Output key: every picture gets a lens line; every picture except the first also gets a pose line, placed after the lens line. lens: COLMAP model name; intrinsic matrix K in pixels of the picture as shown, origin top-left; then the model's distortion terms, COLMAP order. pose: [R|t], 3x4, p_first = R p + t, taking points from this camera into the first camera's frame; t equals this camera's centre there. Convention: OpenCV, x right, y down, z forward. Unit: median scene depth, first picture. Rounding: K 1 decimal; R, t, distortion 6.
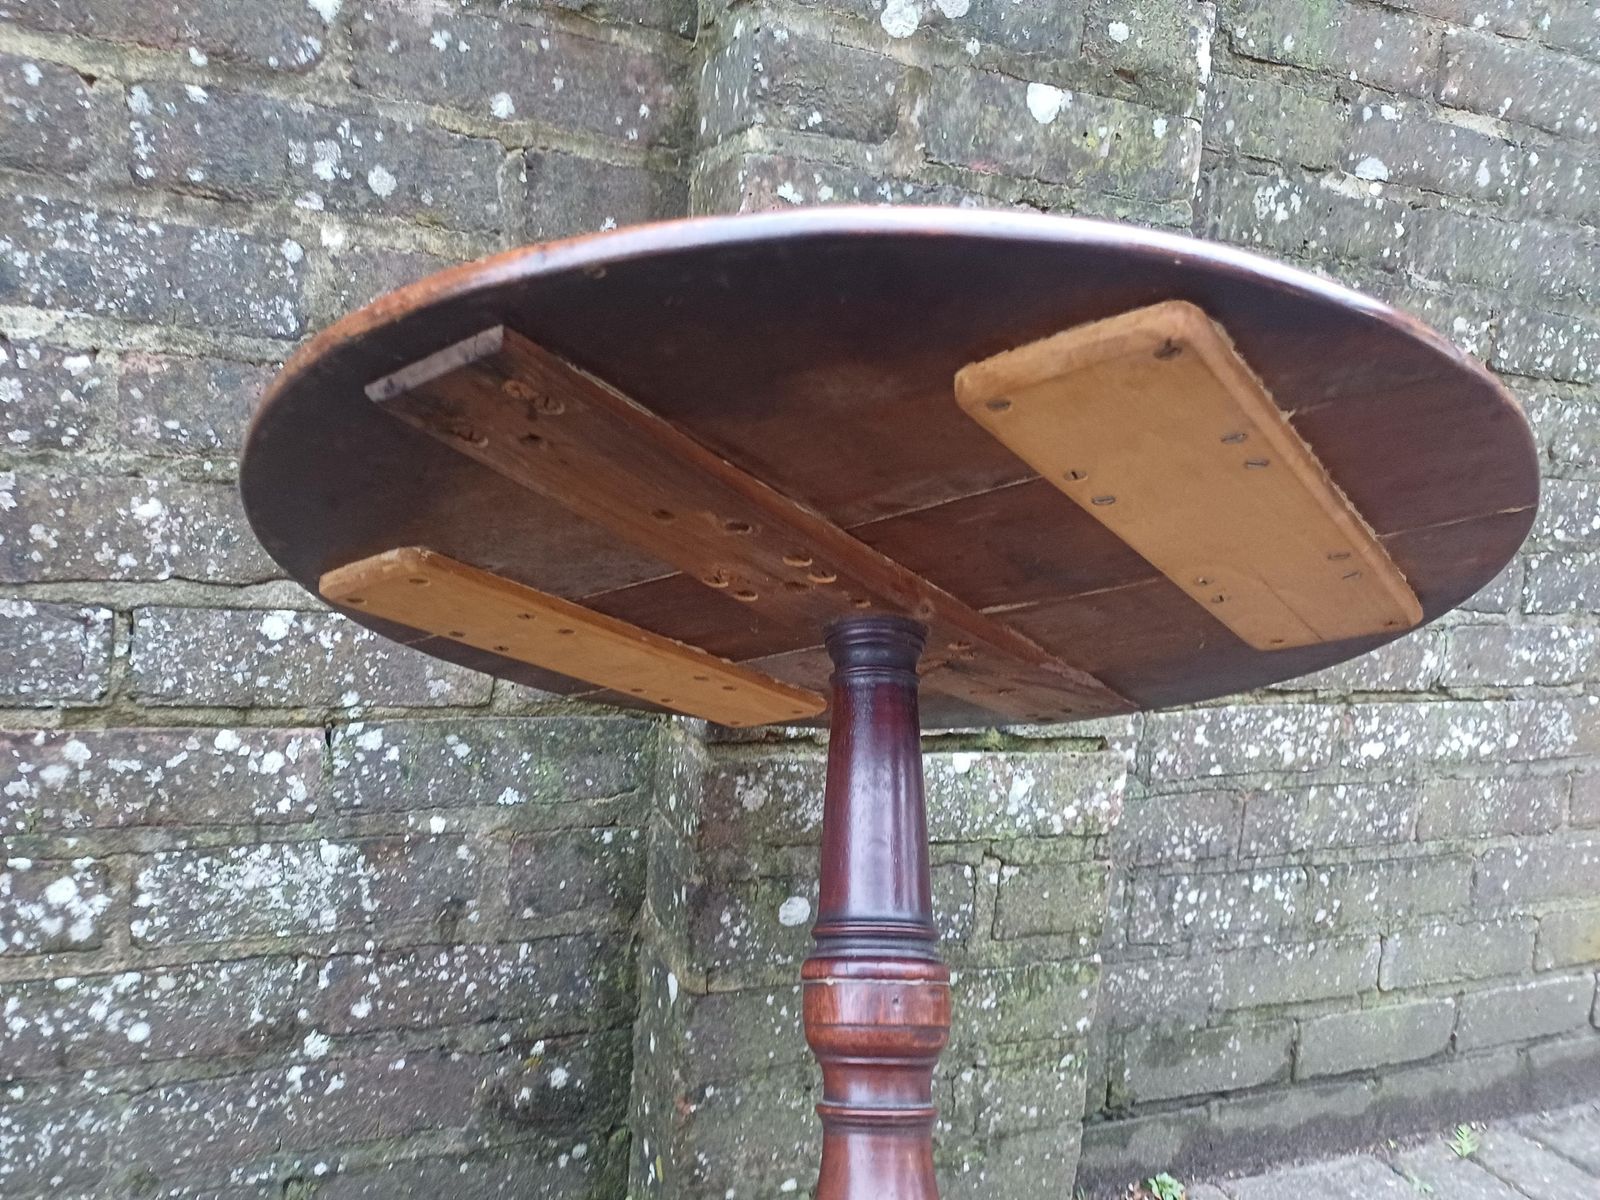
lens RADIAL K [[1190.3, 0, 811.5], [0, 1190.3, 581.9], [0, 0, 1]] dist [0.054699, -0.045980]
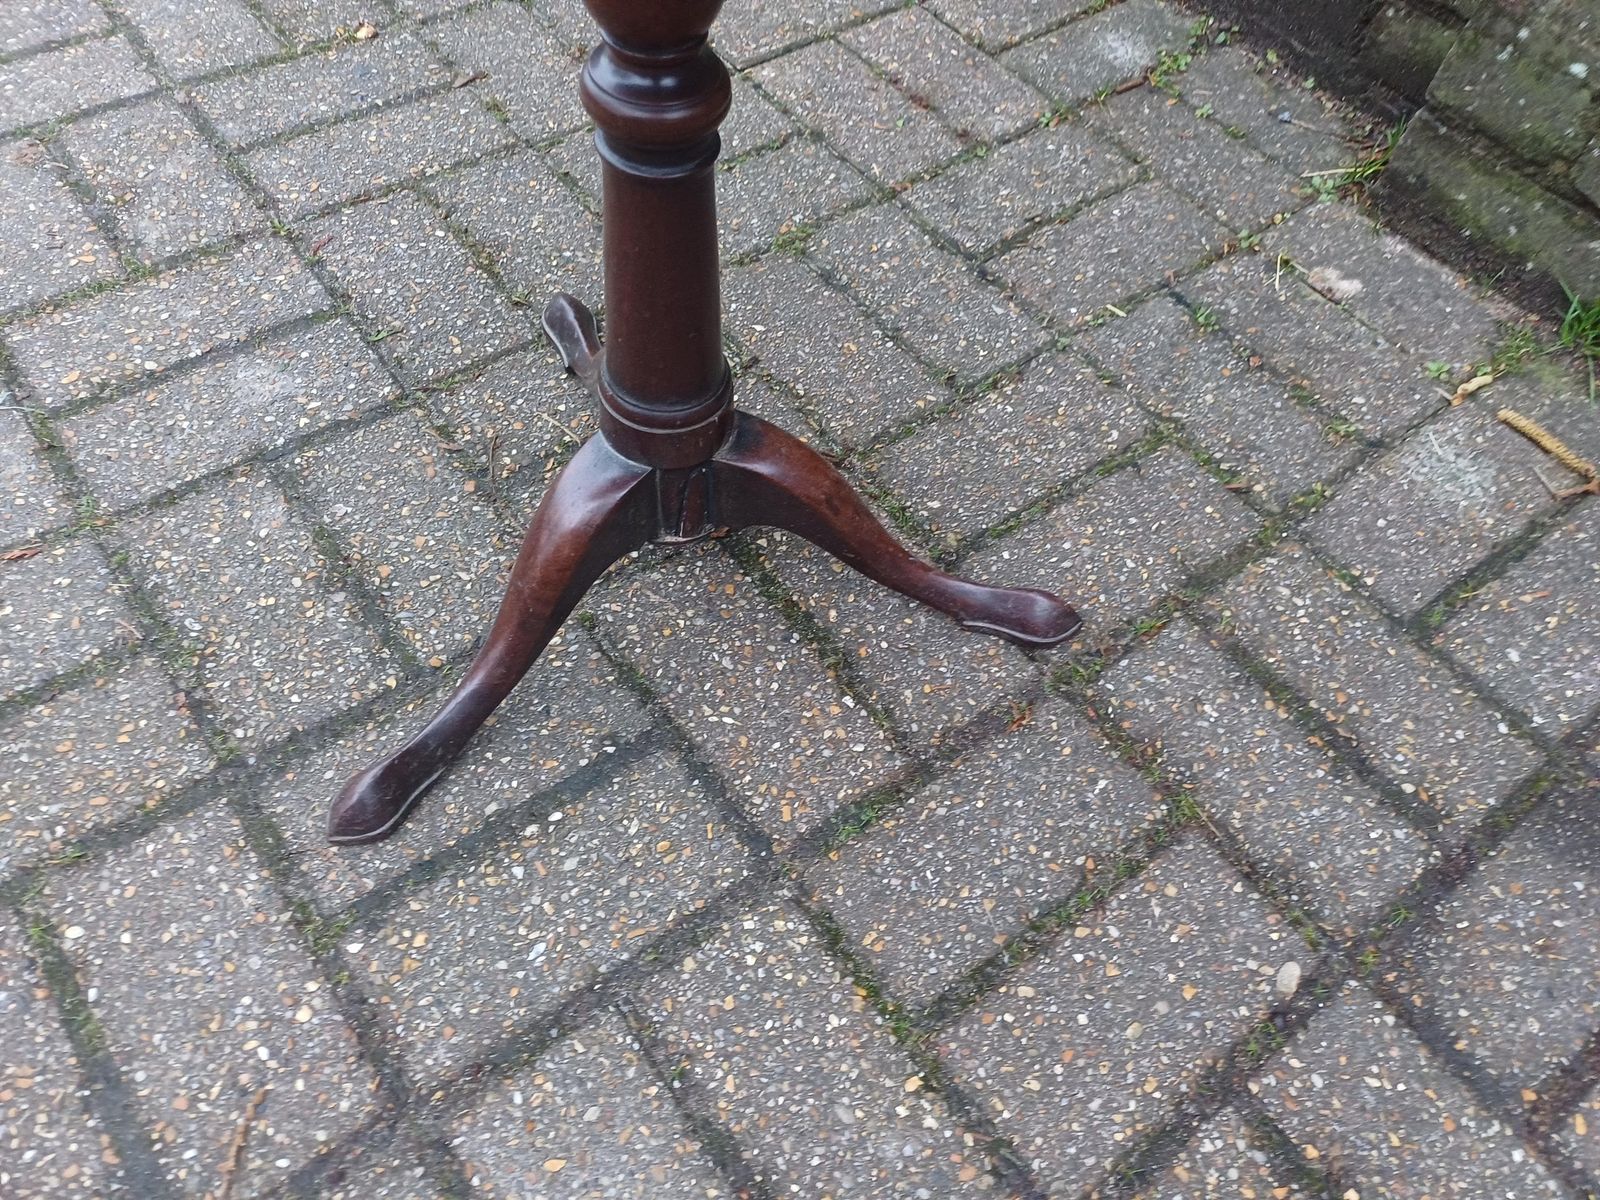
lens RADIAL K [[1218.3, 0, 813.2], [0, 1218.3, 596.7], [0, 0, 1]] dist [0.069346, -0.069338]
pose [[0.255663, 0.770239, -0.584267, 0.701487], [-0.166607, 0.630413, 0.758170, 0.124464], [0.952302, -0.096493, 0.289500, 0.107558]]
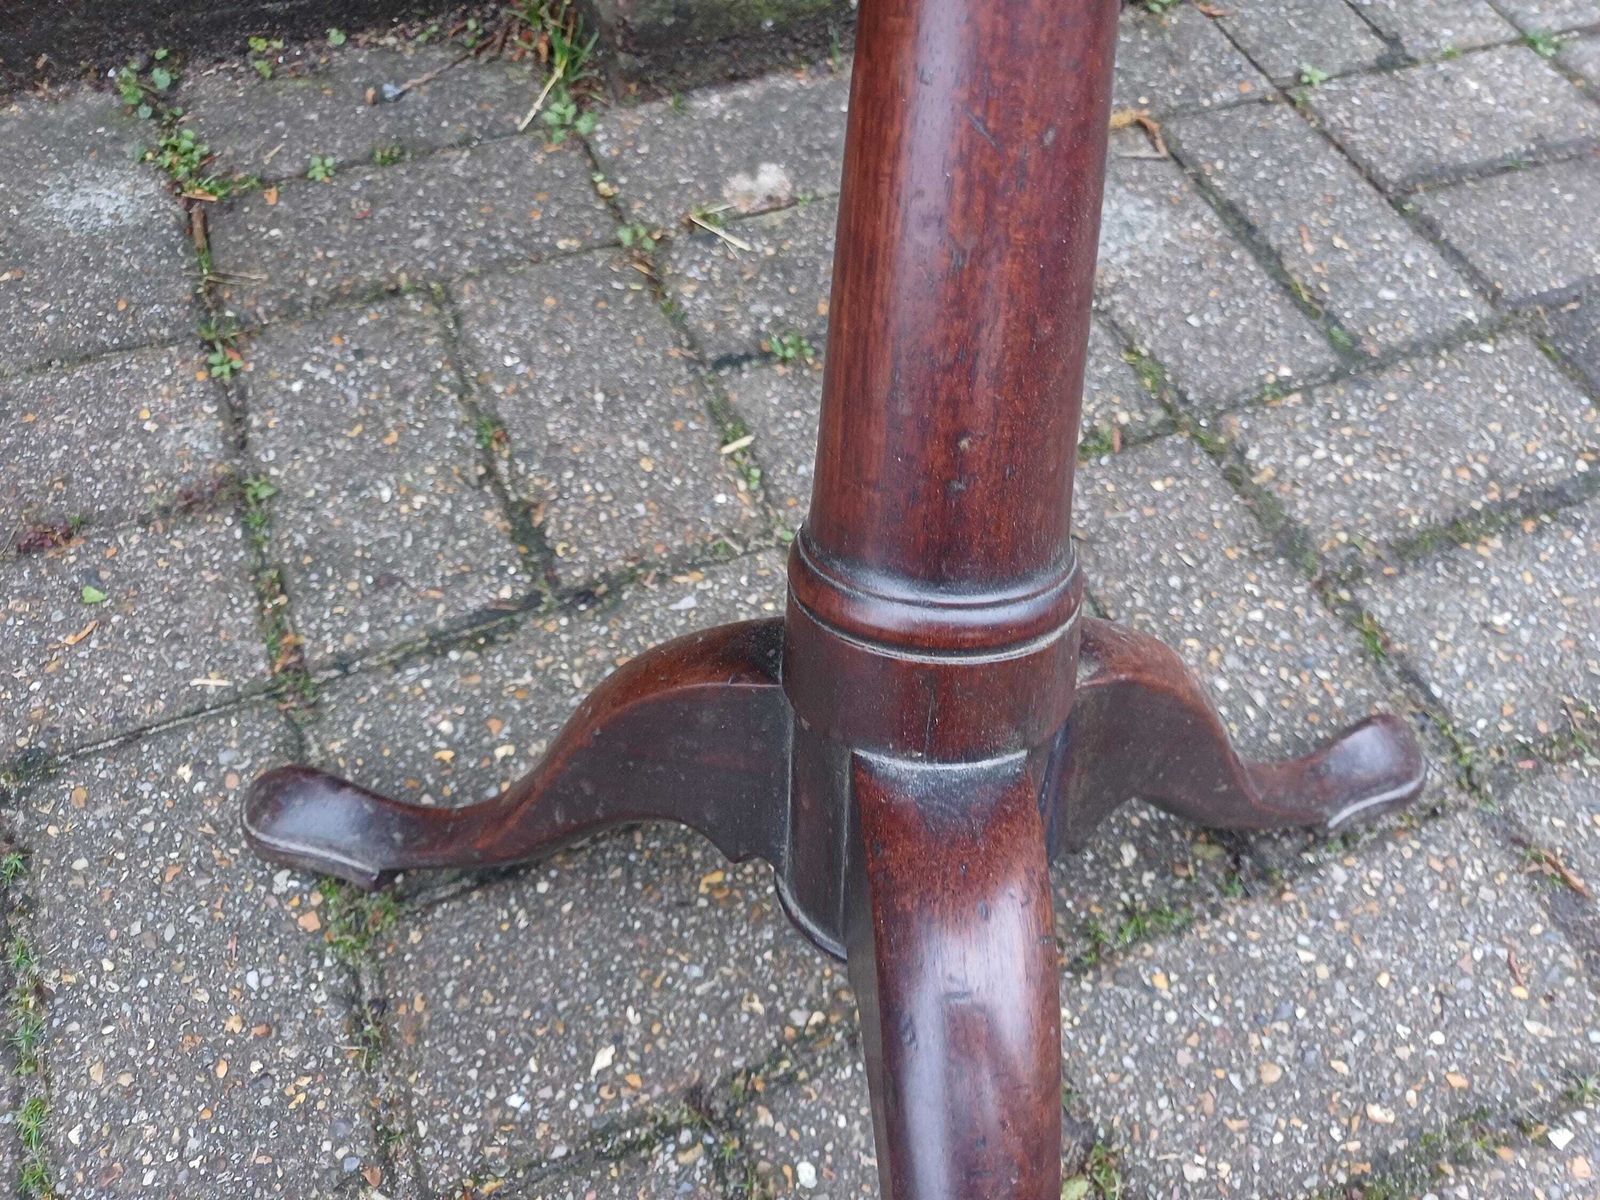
lens RADIAL K [[1178.7, 0, 807.4], [0, 1178.7, 591.6], [0, 0, 1]] dist [0.026251, -0.033793]
pose [[0.999861, 0.007411, 0.014919, -0.016009], [-0.016166, 0.647846, 0.761599, 0.306026], [-0.004021, -0.761735, 0.647876, 0.226140]]
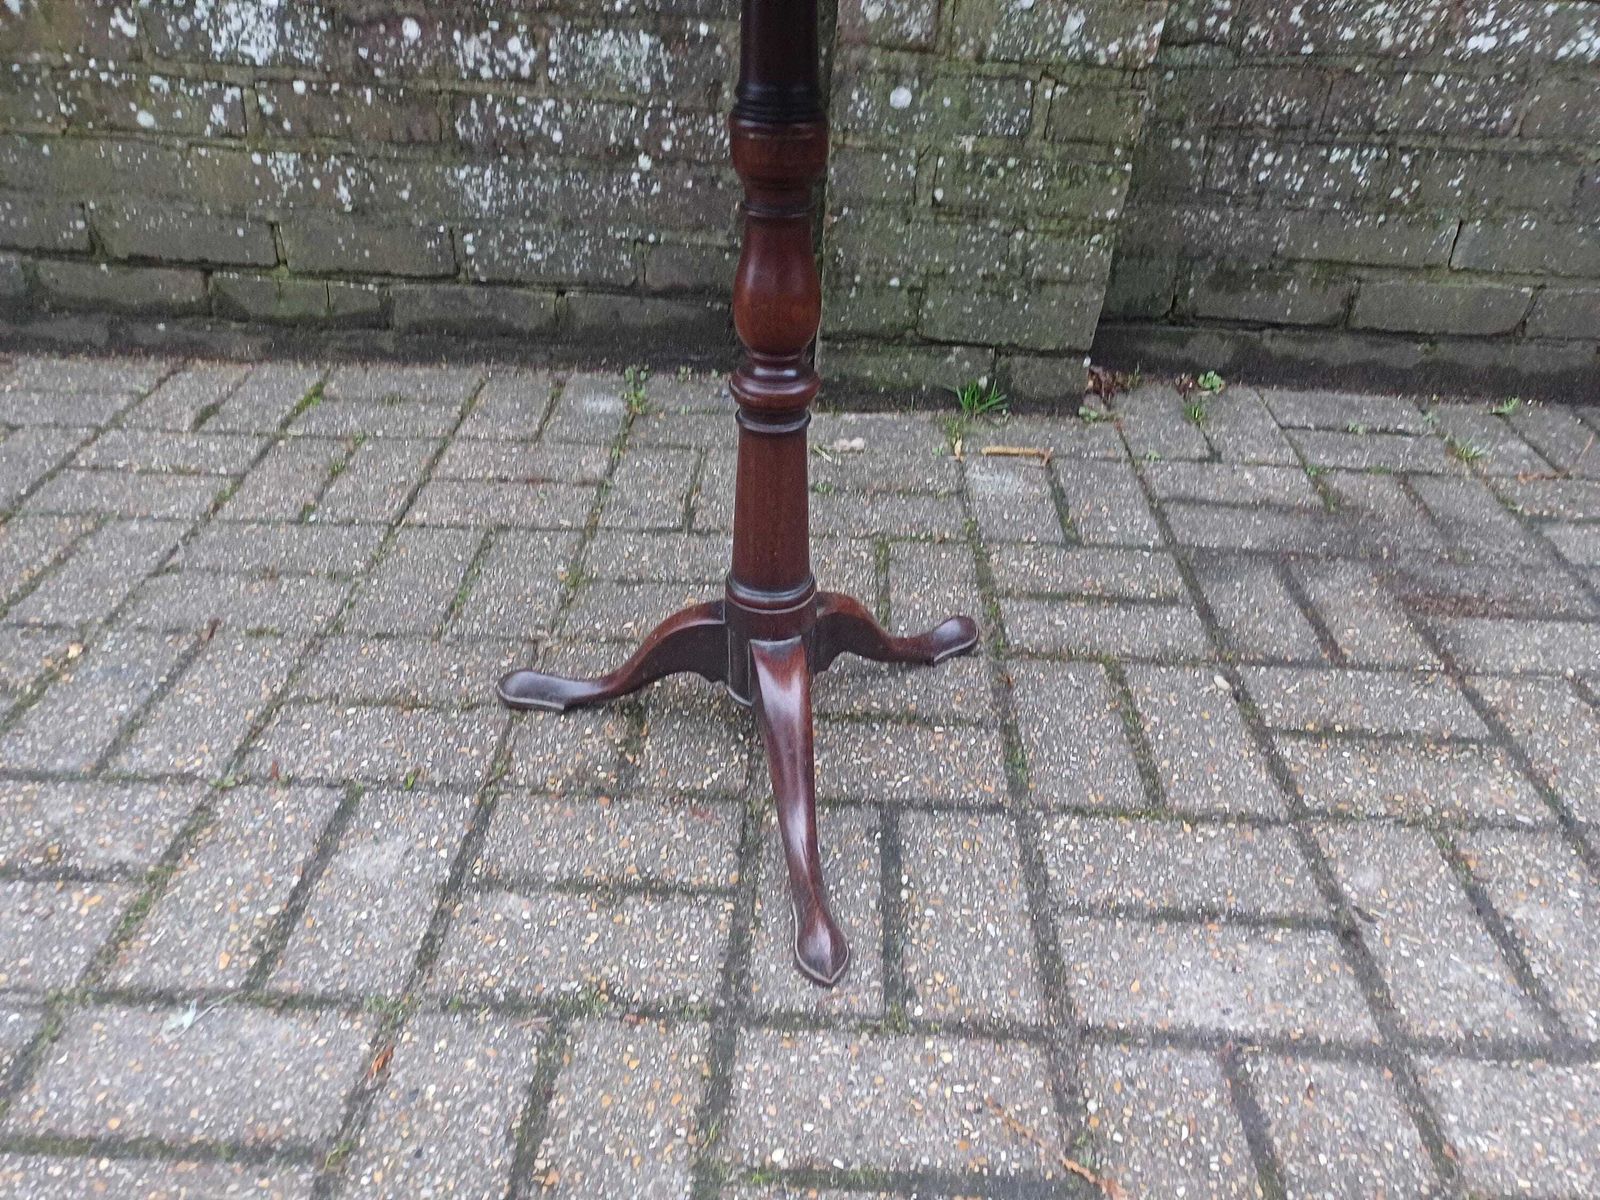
lens RADIAL K [[1197.8, 0, 794.9], [0, 1197.8, 621.8], [0, 0, 1]] dist [0.068186, -0.063946]
pose [[0.907047, 0.210463, -0.364651, 0.561494], [-0.024325, 0.890845, 0.453656, 0.161891], [0.420326, -0.402617, 0.813158, -0.612533]]
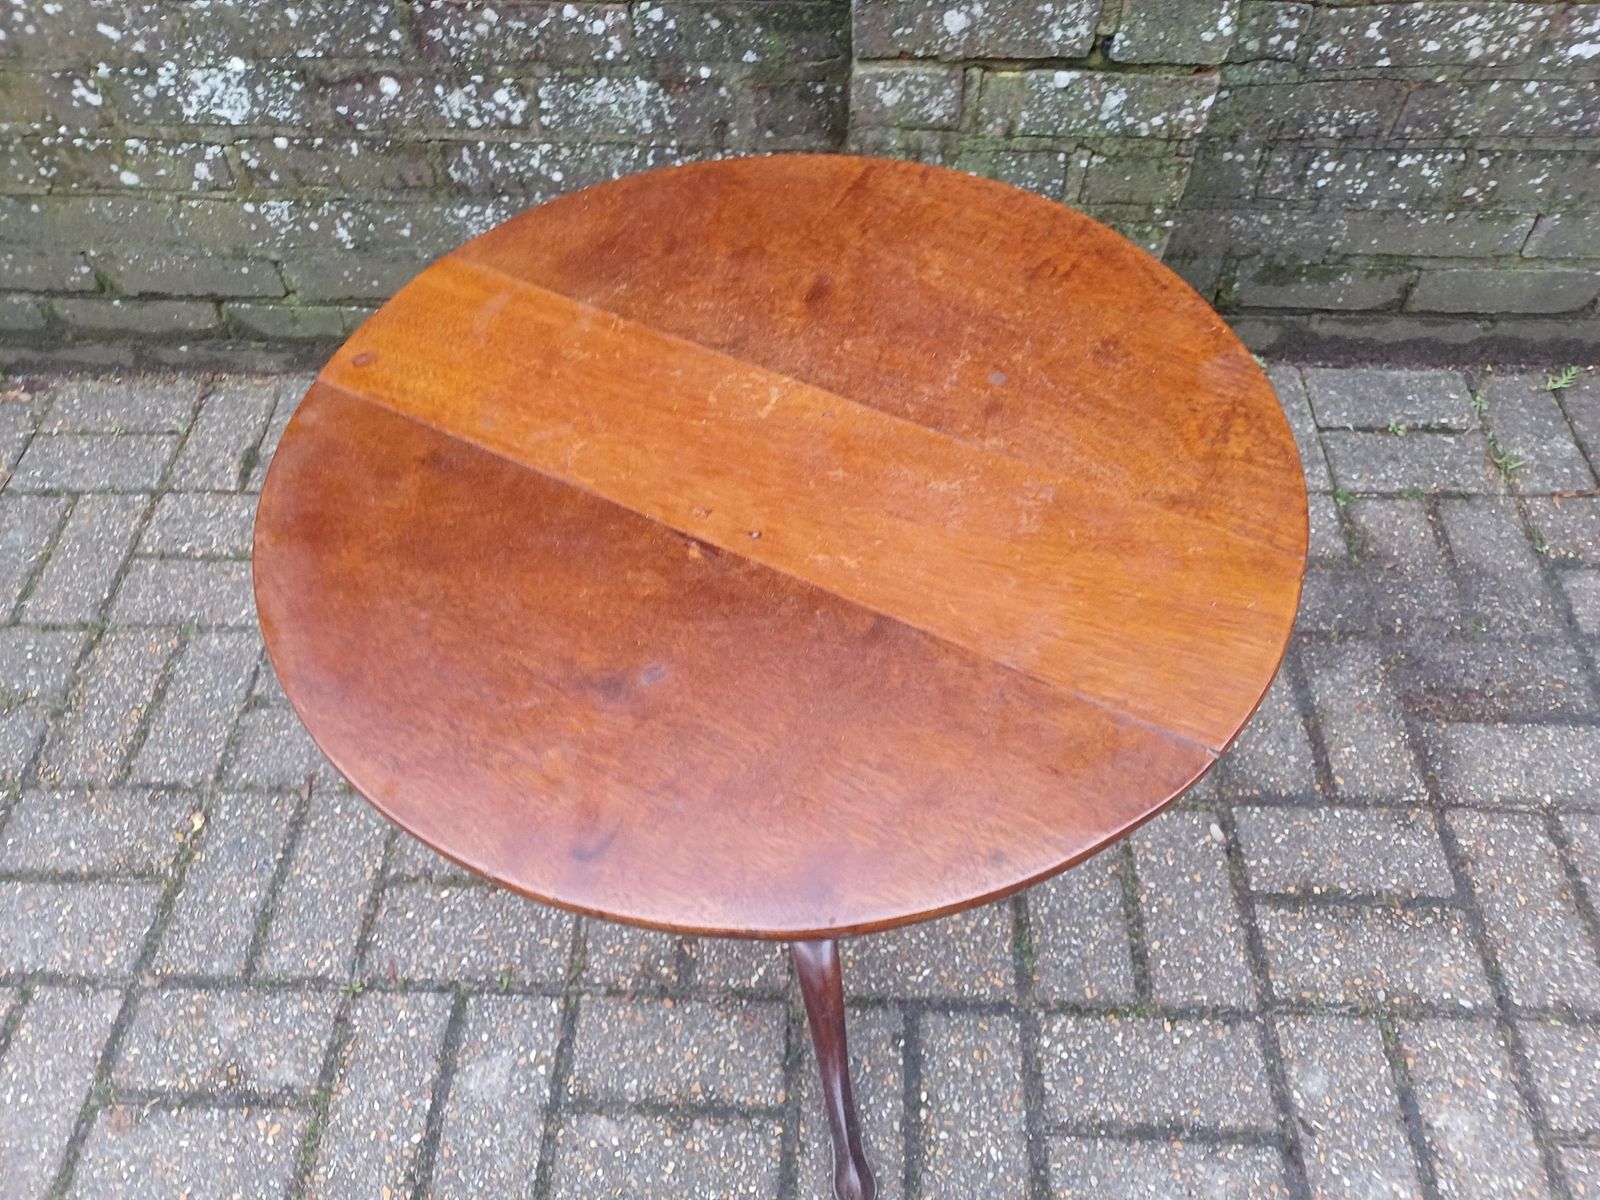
lens RADIAL K [[1197.8, 0, 784.0], [0, 1197.8, 599.9], [0, 0, 1]] dist [0.068186, -0.063946]
pose [[0.900557, 0.293557, -0.320656, 0.440398], [0.035617, 0.685286, 0.727402, -0.428346], [0.433276, -0.666488, 0.606684, -0.307631]]
